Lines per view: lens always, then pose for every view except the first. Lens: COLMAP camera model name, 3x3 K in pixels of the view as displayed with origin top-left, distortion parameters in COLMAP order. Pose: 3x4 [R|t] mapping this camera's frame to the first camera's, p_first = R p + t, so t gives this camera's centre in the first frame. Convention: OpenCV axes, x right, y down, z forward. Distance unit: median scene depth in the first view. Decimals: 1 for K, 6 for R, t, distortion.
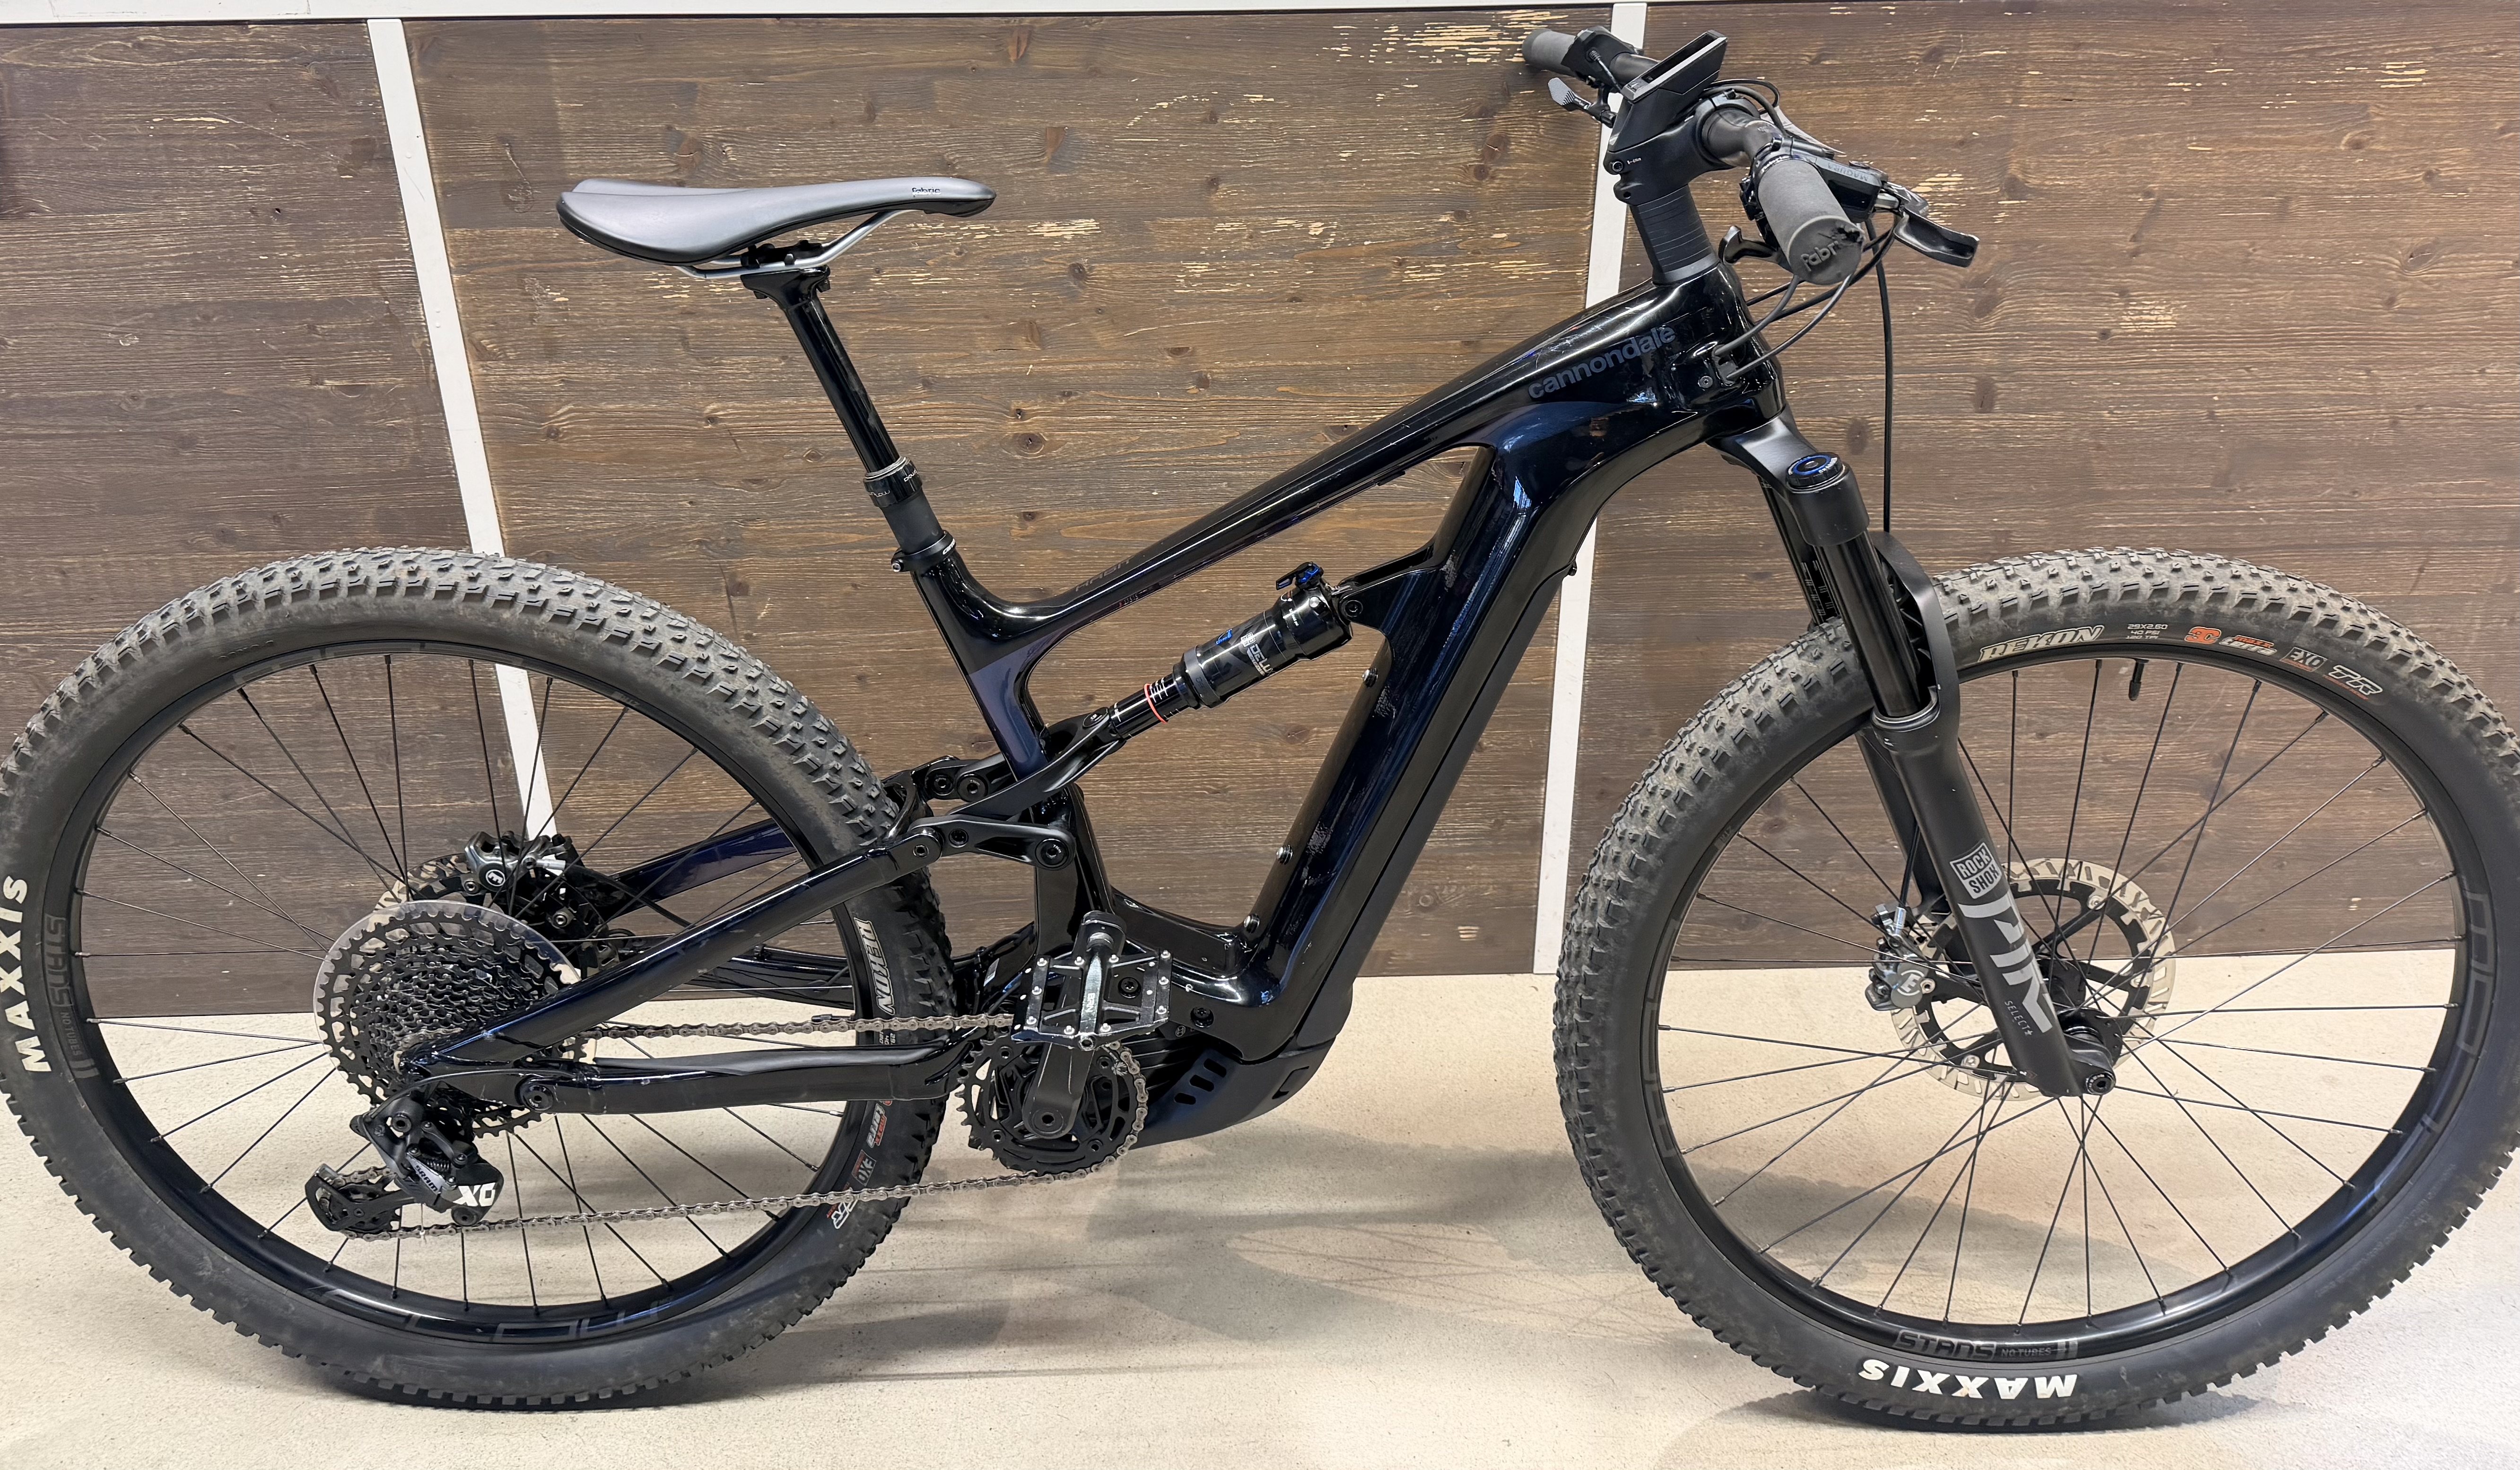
lens RADIAL K [[1931.2, 0, 1218.9], [0, 1931.2, 458.8], [0, 0, 1]] dist [0.098917, -0.189863]
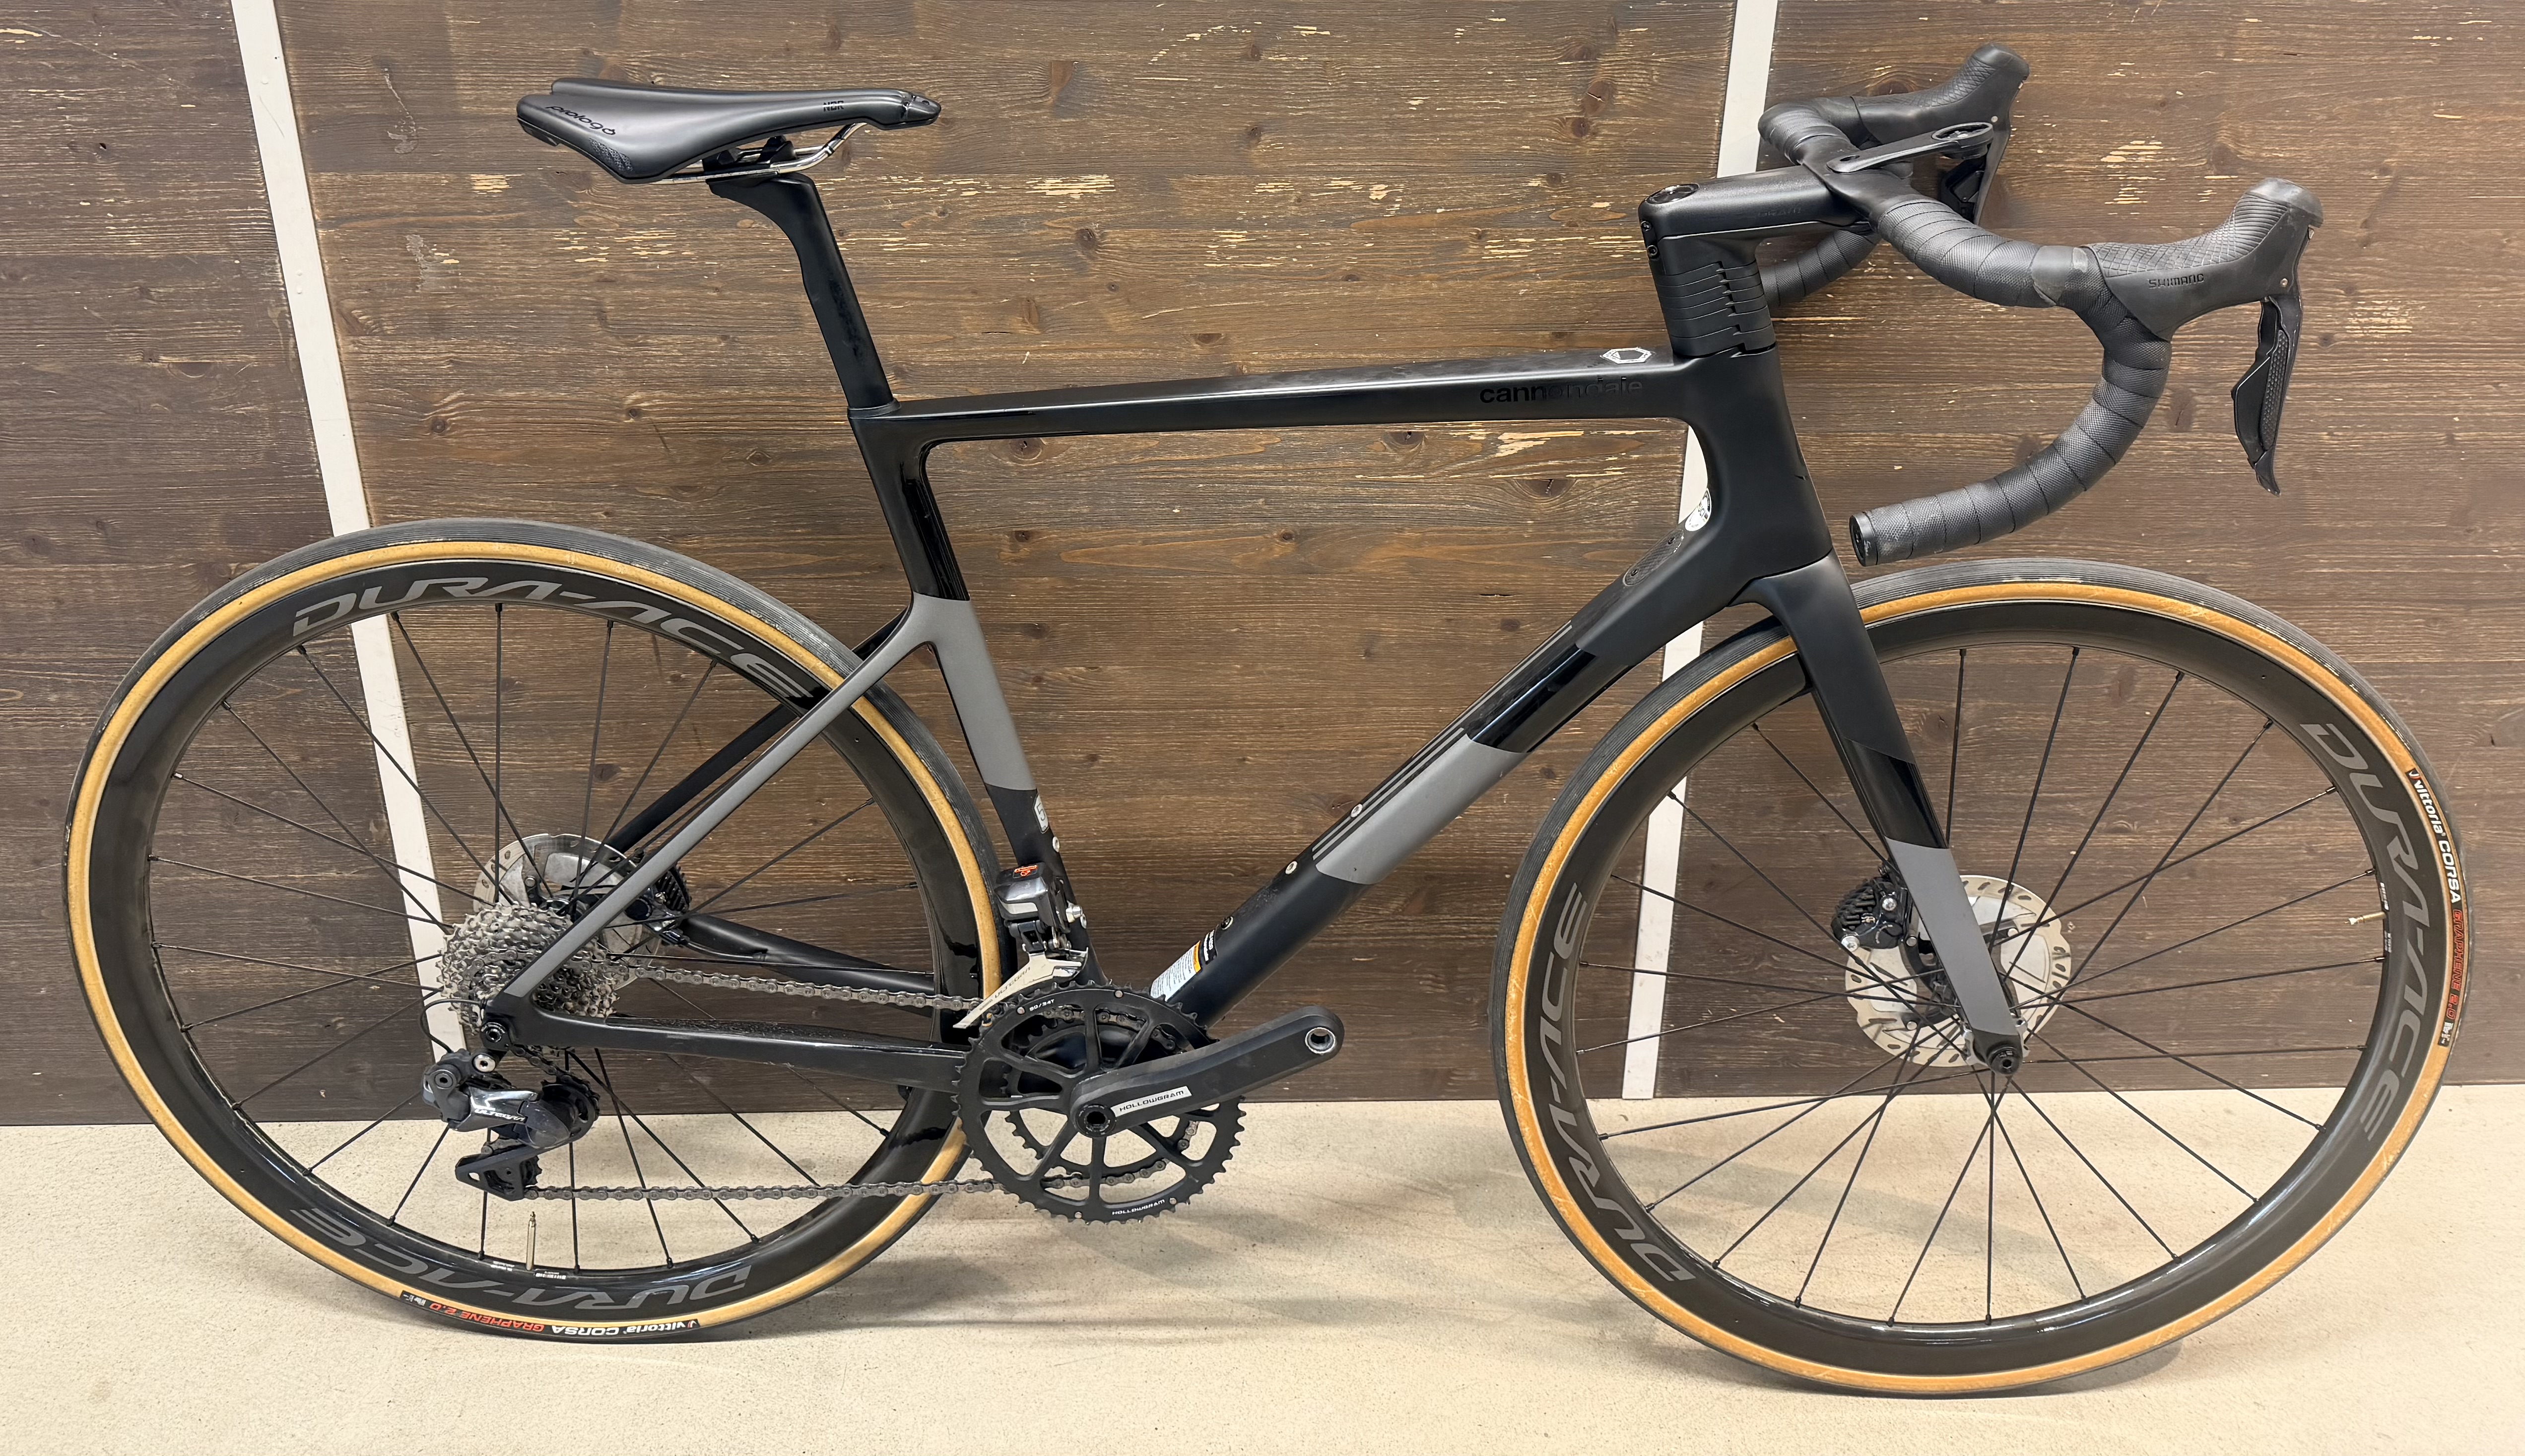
lens RADIAL K [[1851.9, 0, 1262.6], [0, 1851.9, 355.2], [0, 0, 1]] dist [0.064809, -0.091221]
pose [[0.999830, 0.017694, 0.005140, -0.001729], [-0.017365, 0.998156, -0.058159, -0.003176], [-0.006160, 0.058060, 0.998294, 0.217905]]
